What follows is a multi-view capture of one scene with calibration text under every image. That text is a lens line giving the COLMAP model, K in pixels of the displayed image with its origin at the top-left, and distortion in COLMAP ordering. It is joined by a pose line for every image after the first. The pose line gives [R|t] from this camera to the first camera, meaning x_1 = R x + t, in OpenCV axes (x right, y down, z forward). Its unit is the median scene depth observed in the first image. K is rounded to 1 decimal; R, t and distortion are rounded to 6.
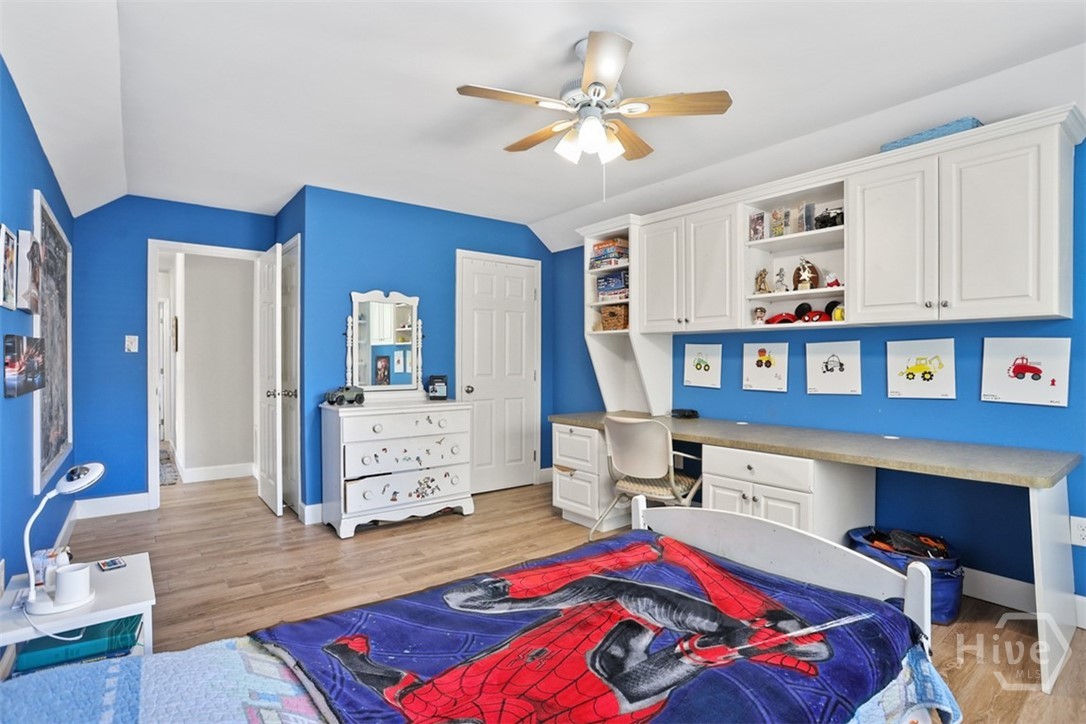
lens RADIAL K [[521.5, 0, 543.0], [0, 521.5, 362.0], [0, 0, 1]] dist [-0.047957, 0.014860]
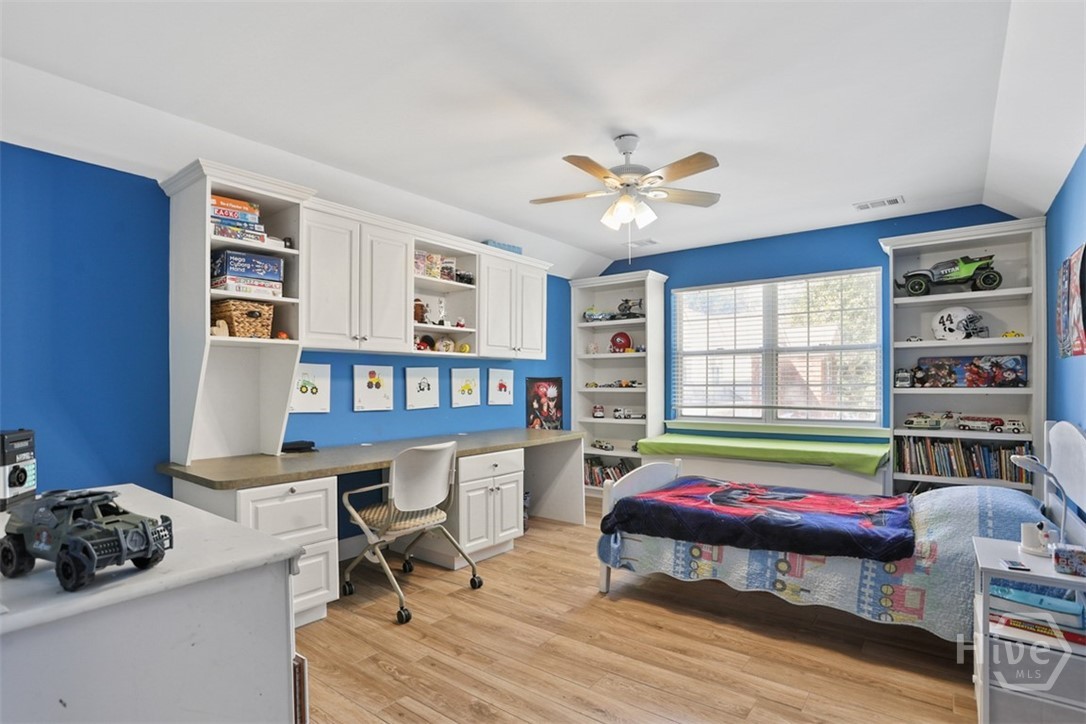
lens RADIAL K [[540.9, 0, 520.5], [0, 540.9, 386.3], [0, 0, 1]] dist [-0.096700, 0.050514]
pose [[-0.196808, -0.012810, 0.980358, -0.709167], [0.001661, 0.999909, 0.013399, -0.008406], [-0.980441, 0.004265, -0.196769, 0.929263]]
